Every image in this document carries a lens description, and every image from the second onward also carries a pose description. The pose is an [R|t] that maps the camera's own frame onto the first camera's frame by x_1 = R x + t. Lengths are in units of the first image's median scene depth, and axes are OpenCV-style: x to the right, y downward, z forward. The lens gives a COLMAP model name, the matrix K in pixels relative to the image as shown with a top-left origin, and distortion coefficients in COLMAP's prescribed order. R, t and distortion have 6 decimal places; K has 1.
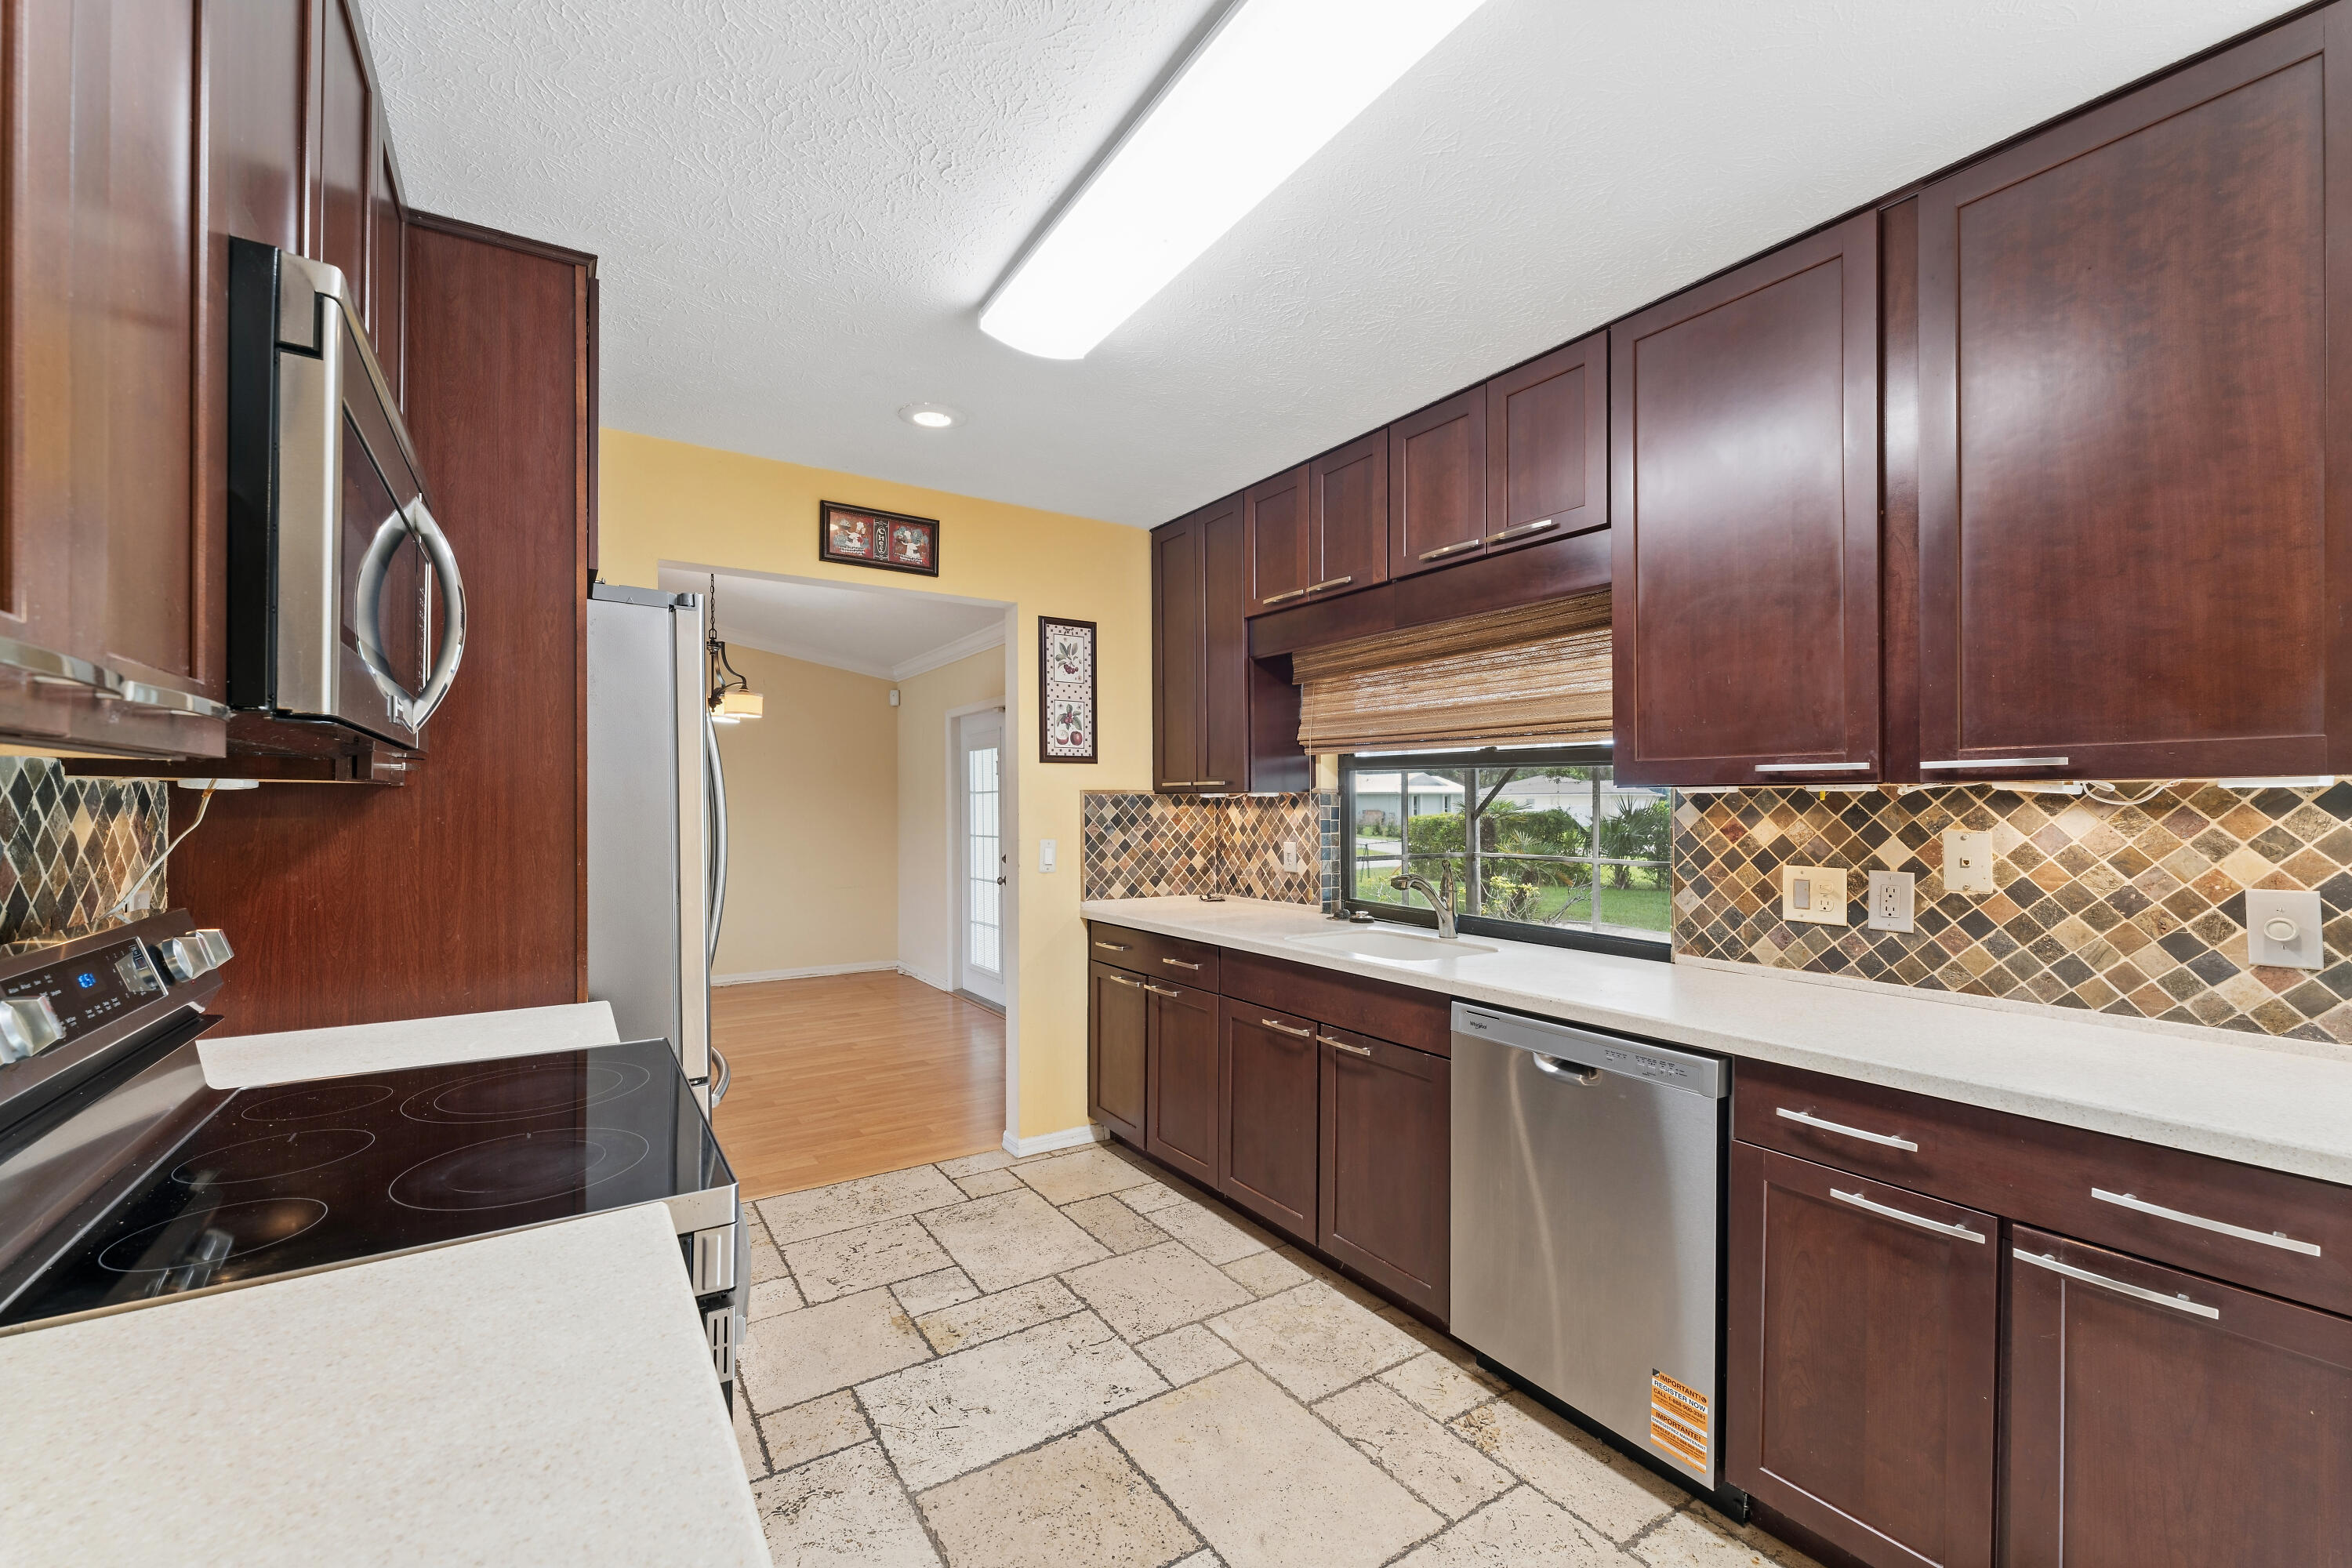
lens RADIAL K [[986.8, 0, 1196.5], [0, 986.8, 785.4], [0, 0, 1]] dist [0.008221, -0.007032]
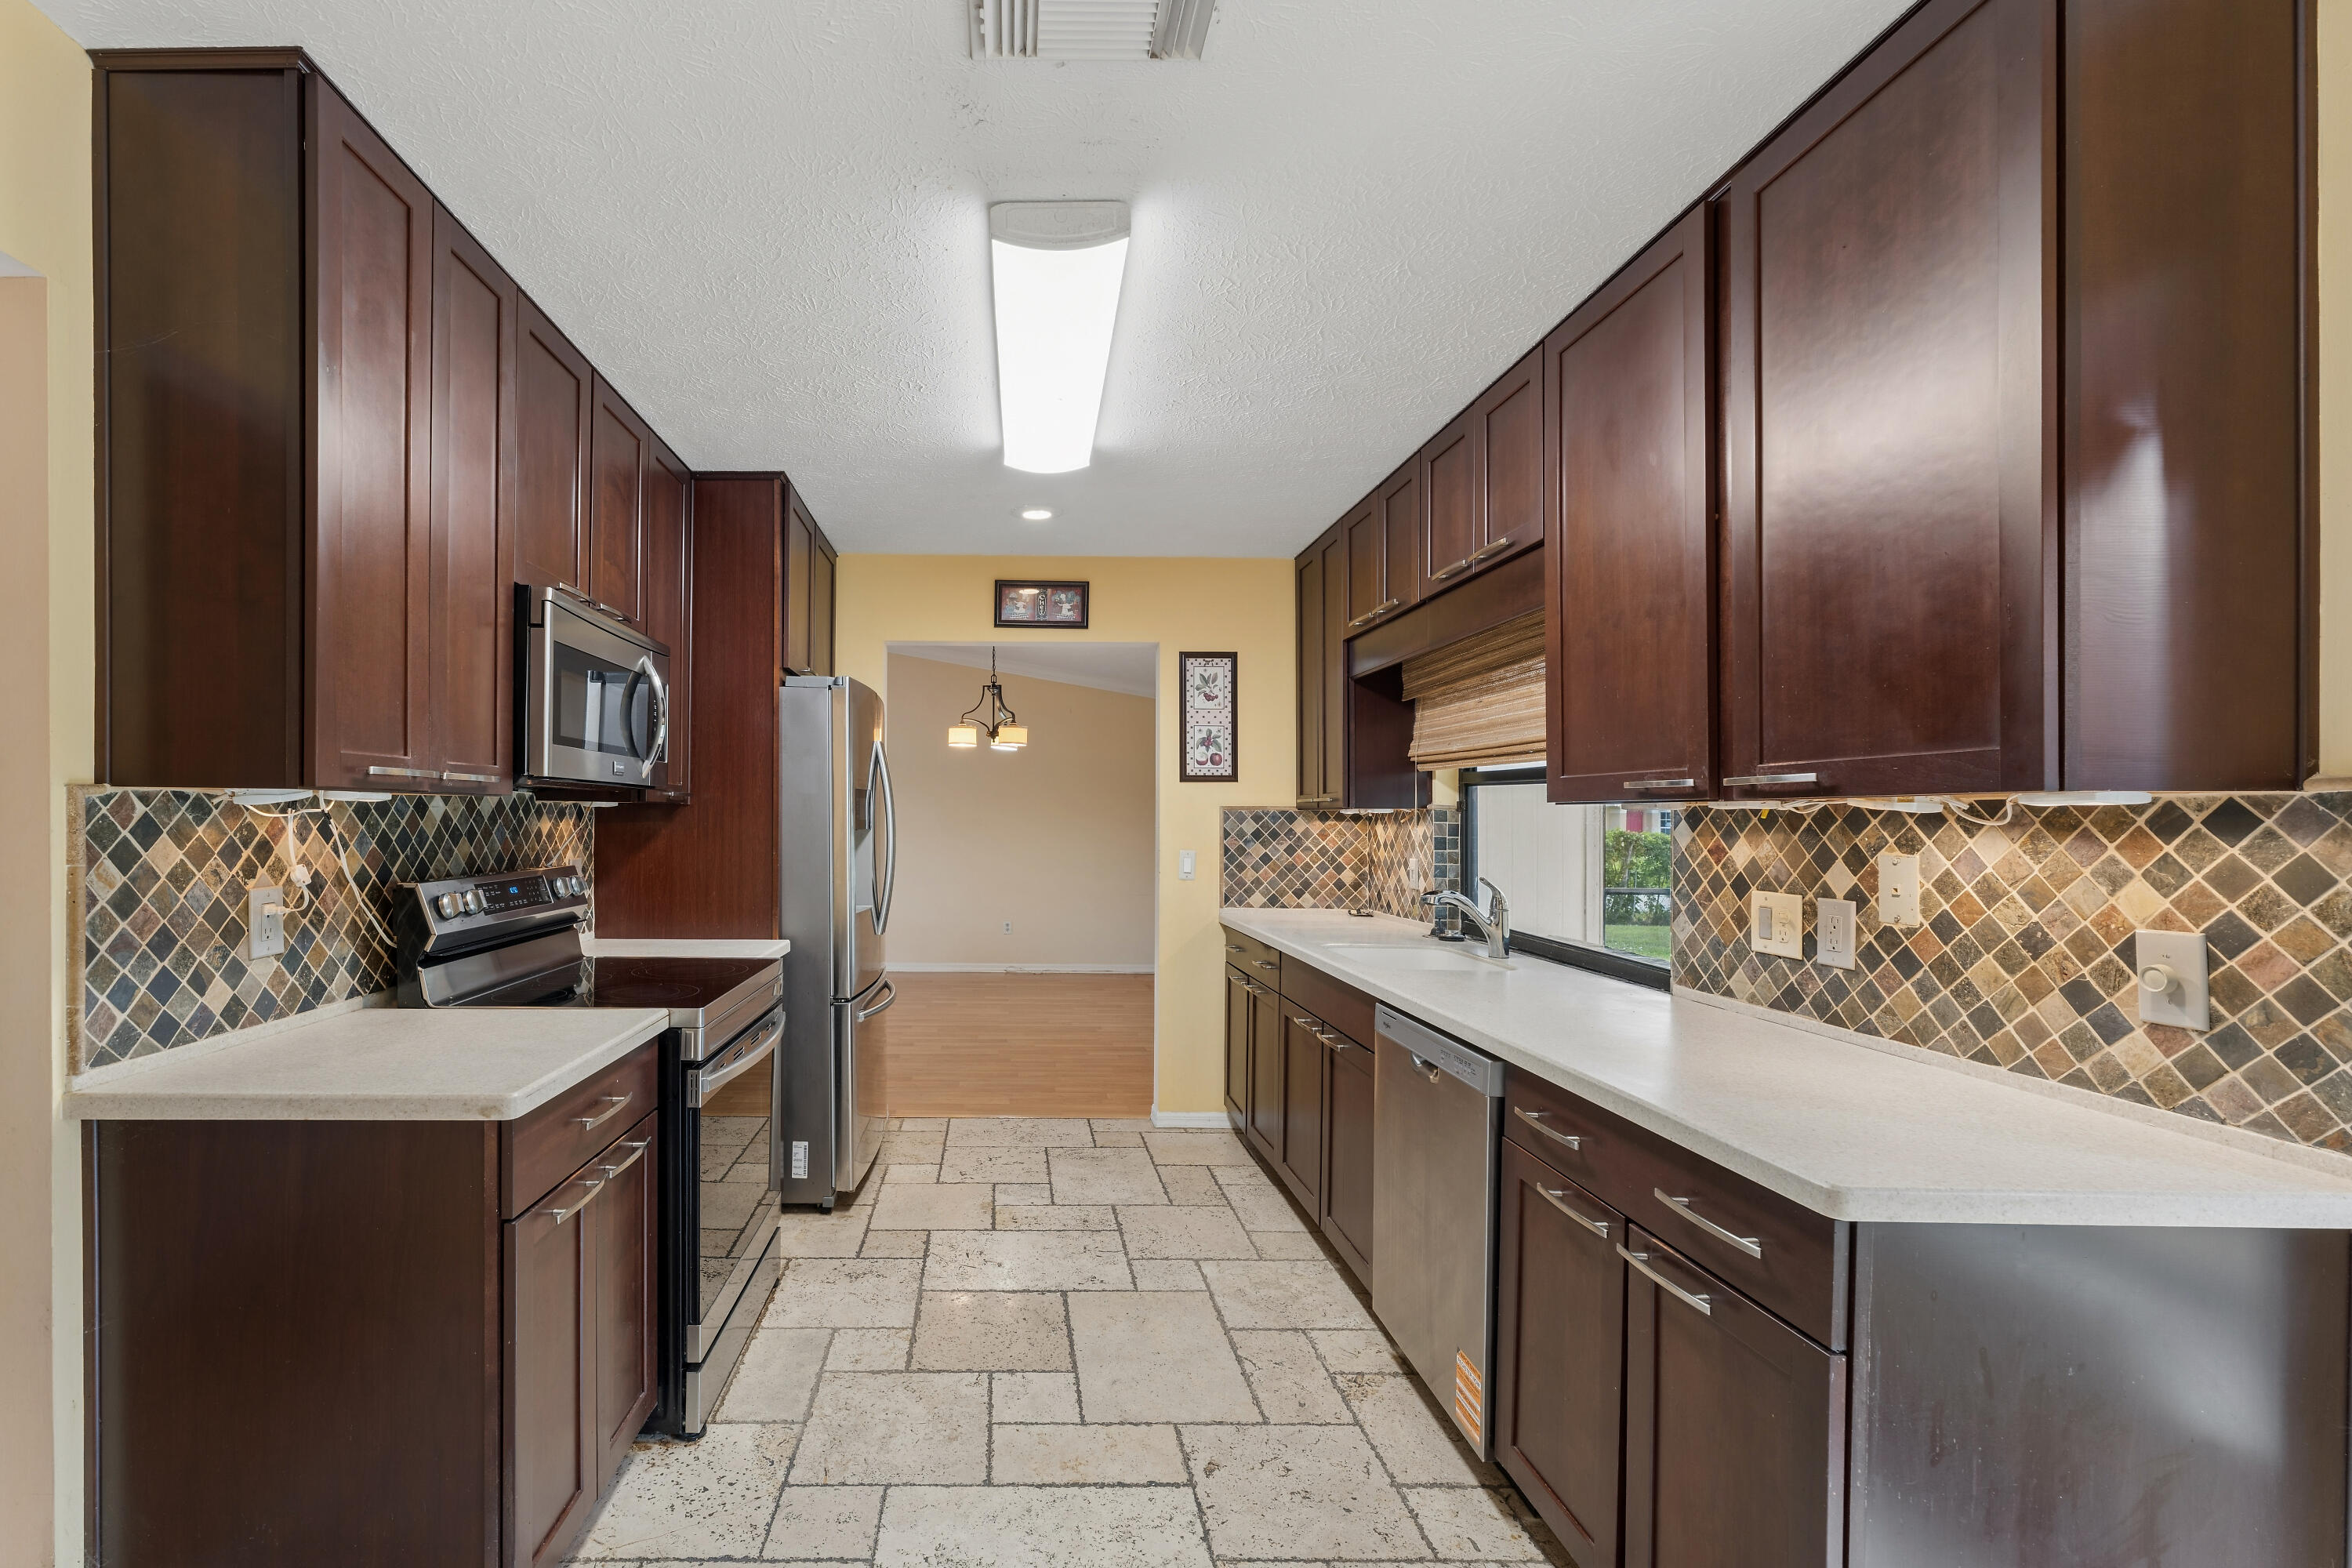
lens RADIAL K [[1053.0, 0, 983.9], [0, 1053.0, 789.9], [0, 0, 1]] dist [-0.002740, -0.001450]
pose [[0.822530, -0.008957, -0.568652, 0.519908], [0.003544, 0.999937, -0.010624, -0.003236], [0.568711, 0.006723, 0.822510, -0.176517]]
